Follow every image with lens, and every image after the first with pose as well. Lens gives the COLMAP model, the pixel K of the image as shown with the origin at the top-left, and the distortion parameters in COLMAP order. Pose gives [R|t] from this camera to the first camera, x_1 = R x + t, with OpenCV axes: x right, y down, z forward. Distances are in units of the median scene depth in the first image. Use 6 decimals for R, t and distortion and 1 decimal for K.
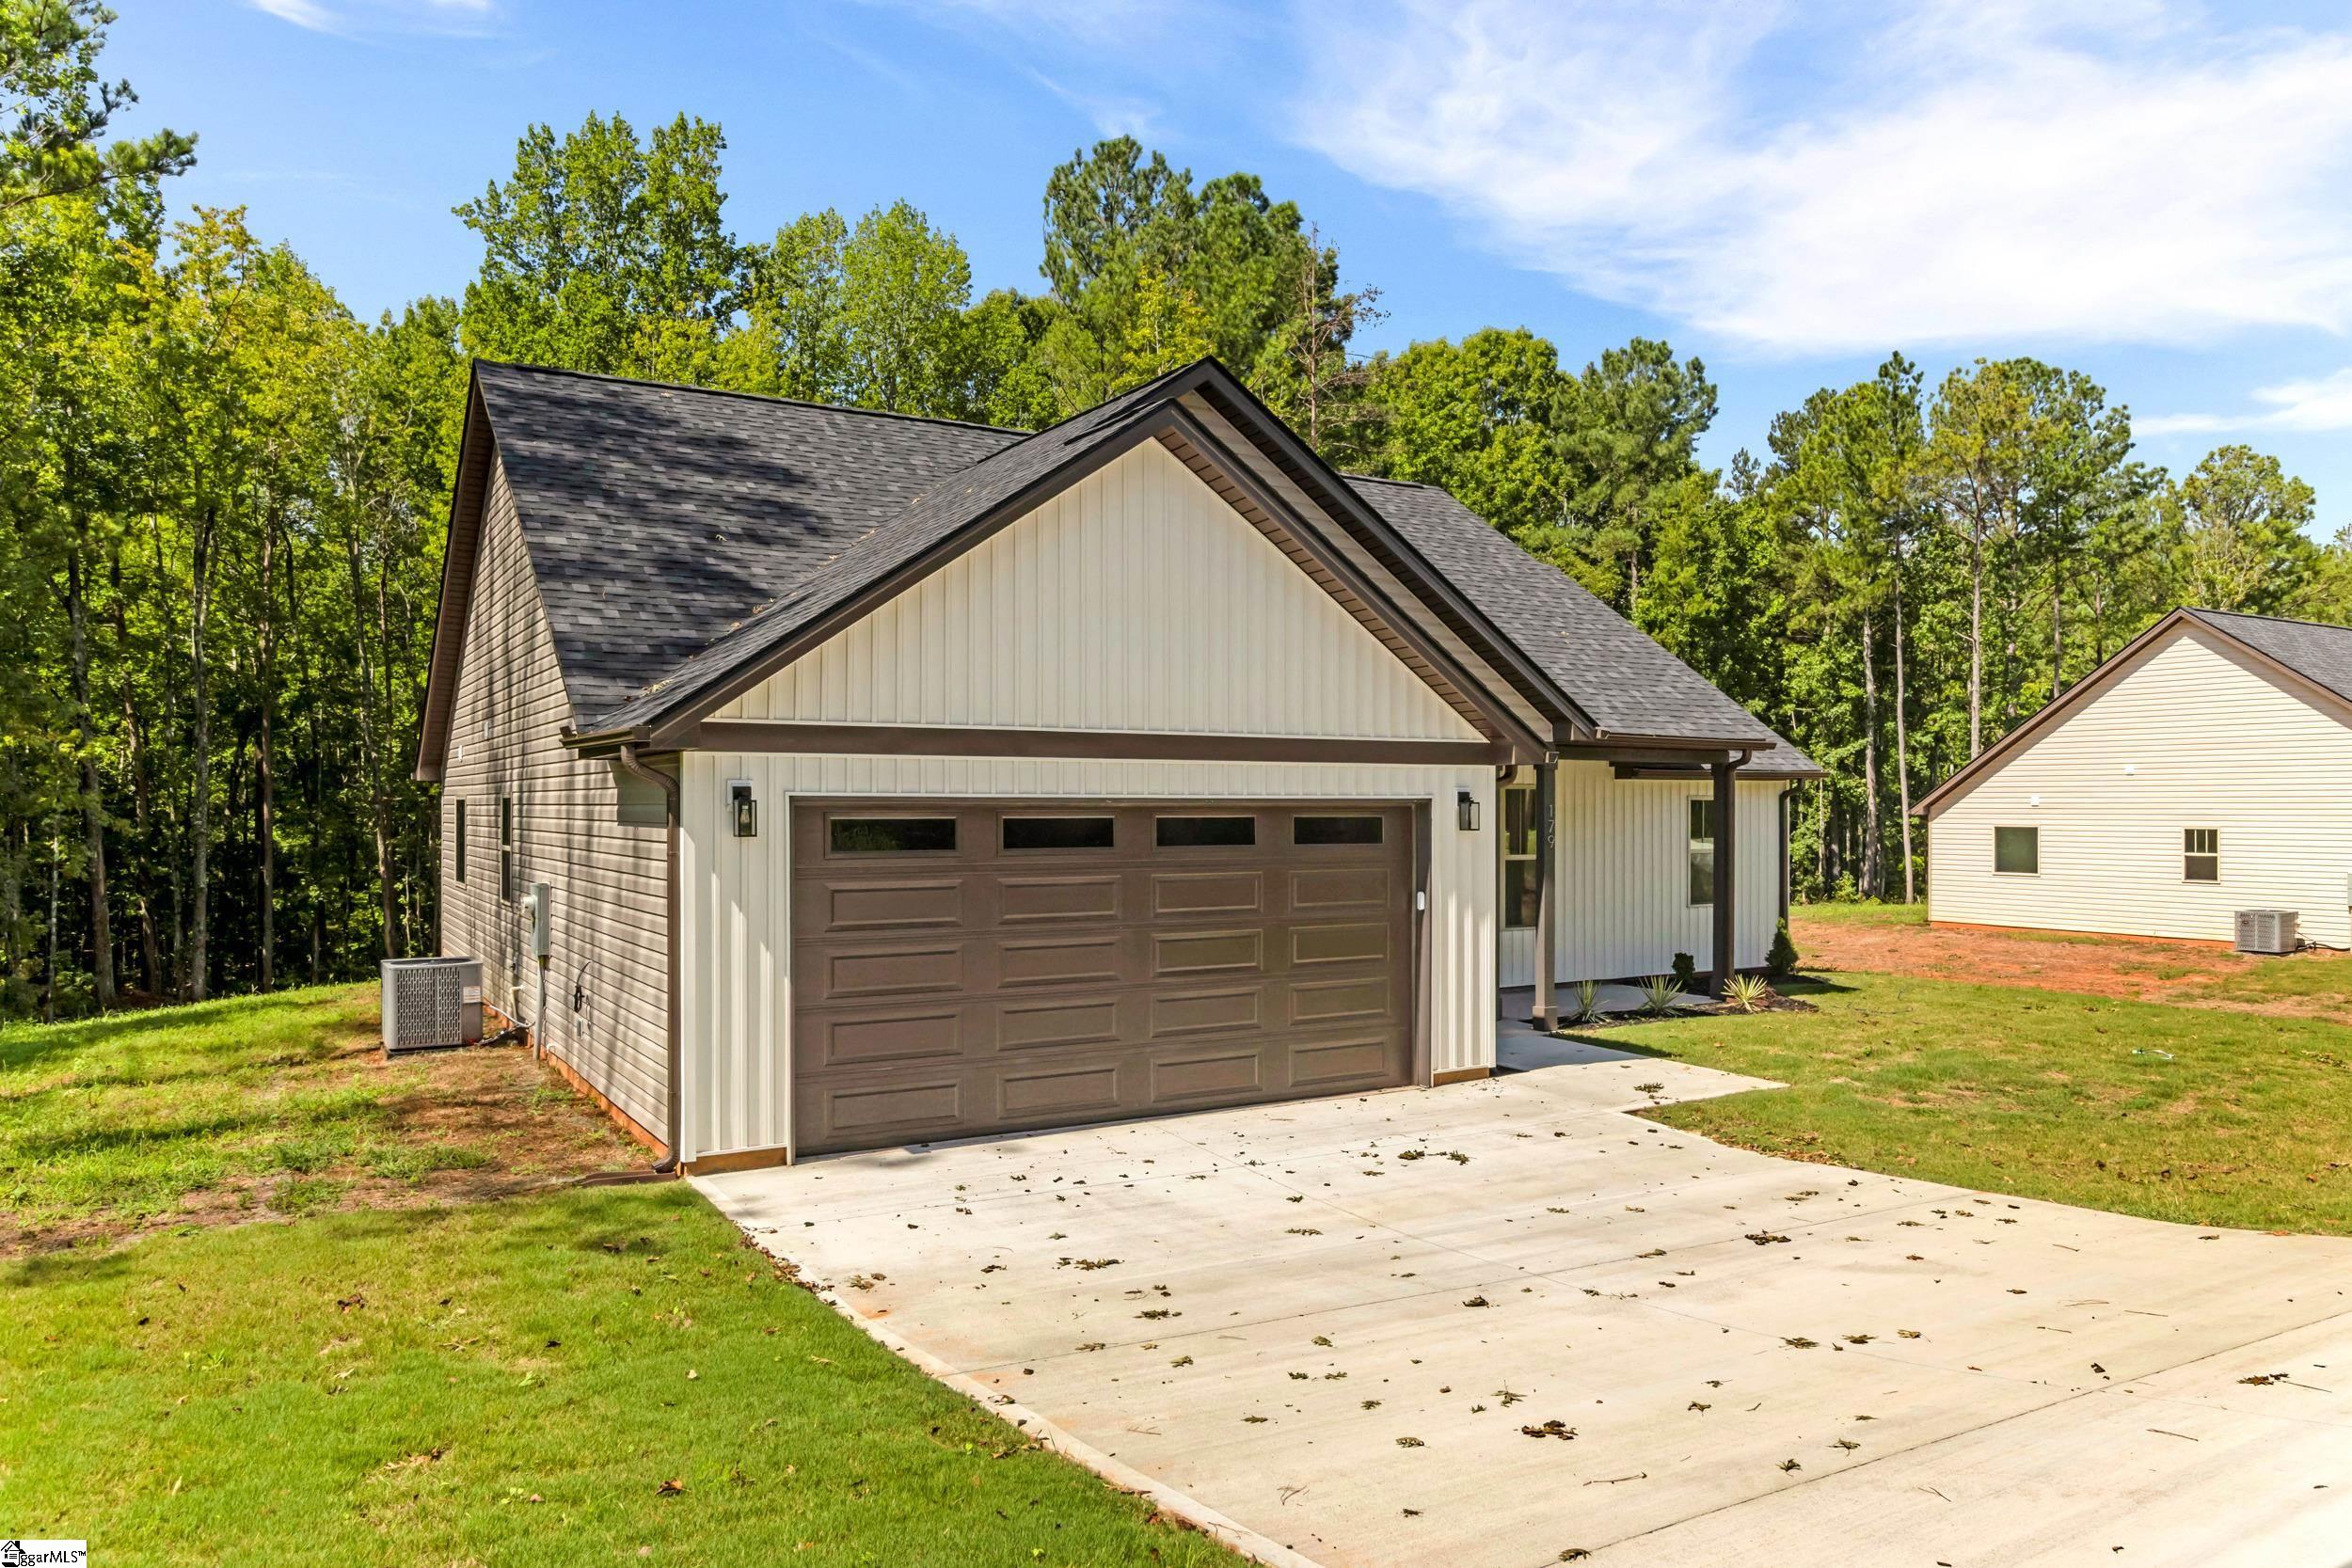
lens RADIAL K [[1578.7, 0, 1175.3], [0, 1578.7, 799.2], [0, 0, 1]] dist [-0.039720, -0.003353]
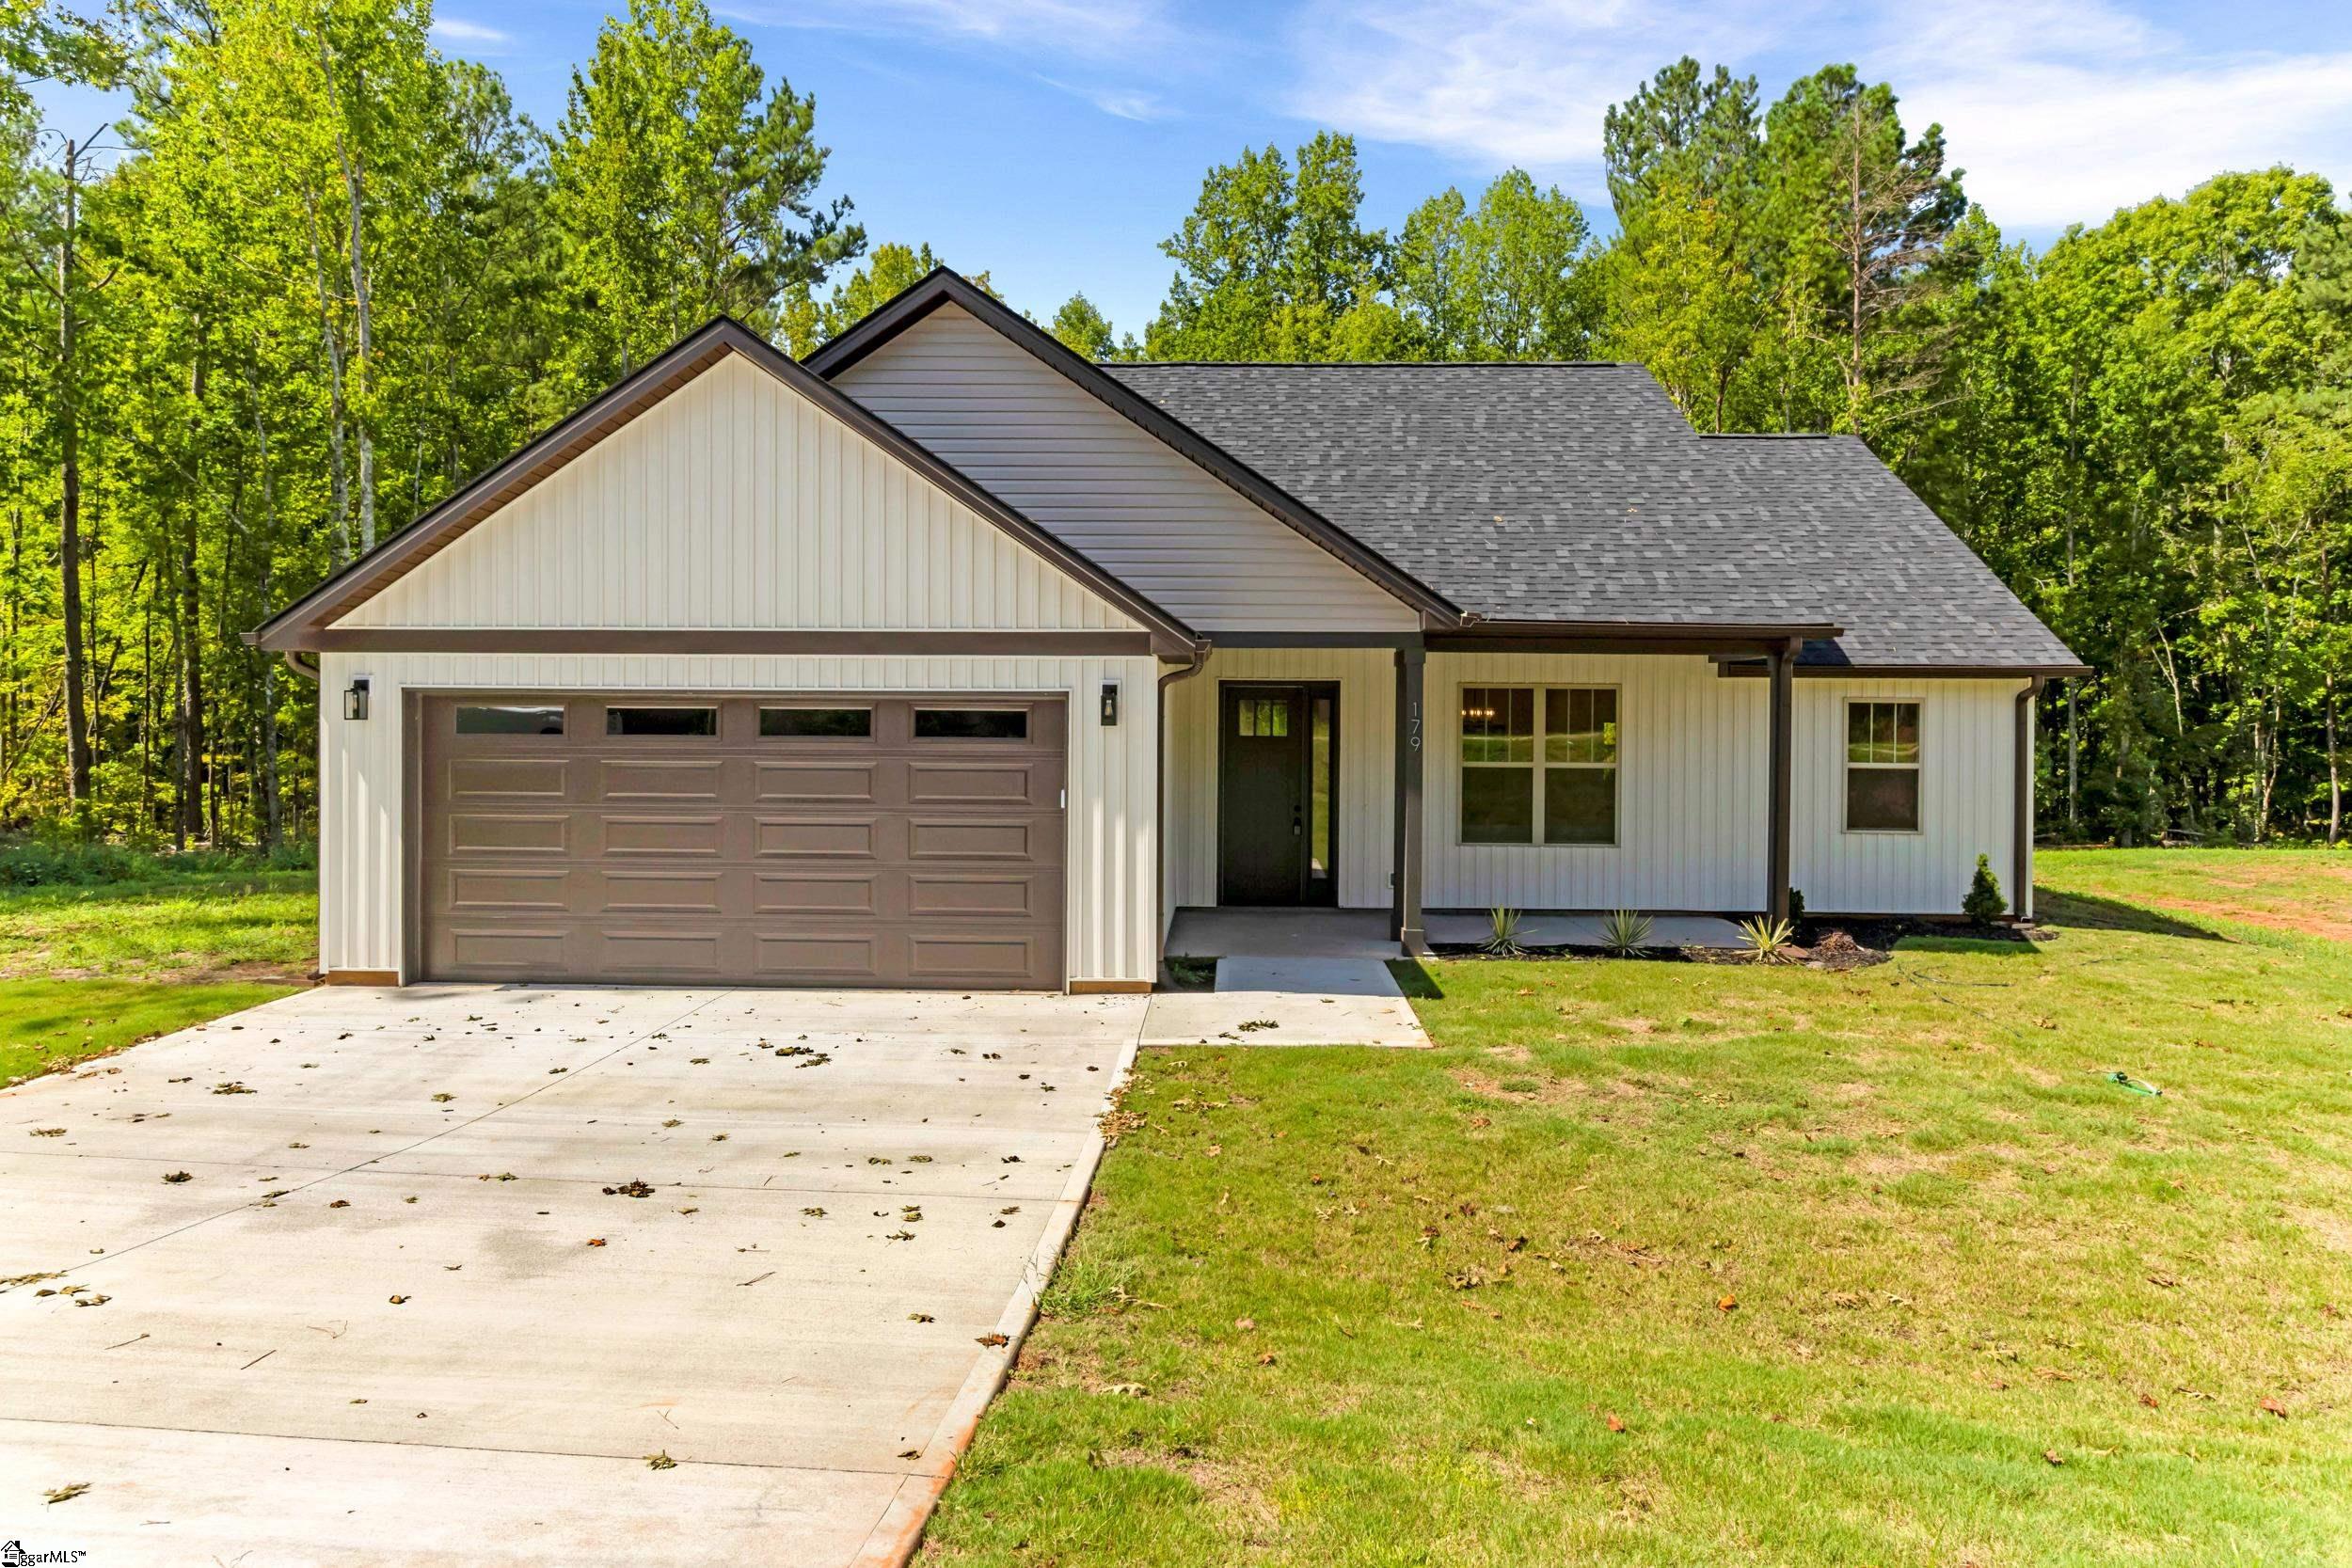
lens RADIAL K [[1350.1, 0, 1196.1], [0, 1350.1, 727.4], [0, 0, 1]] dist [-0.012513, 0.003261]
pose [[0.842285, 0.010124, -0.538937, 0.562368], [-0.005116, 0.999929, 0.010788, 0.009940], [0.539008, -0.006329, 0.842277, 0.297652]]
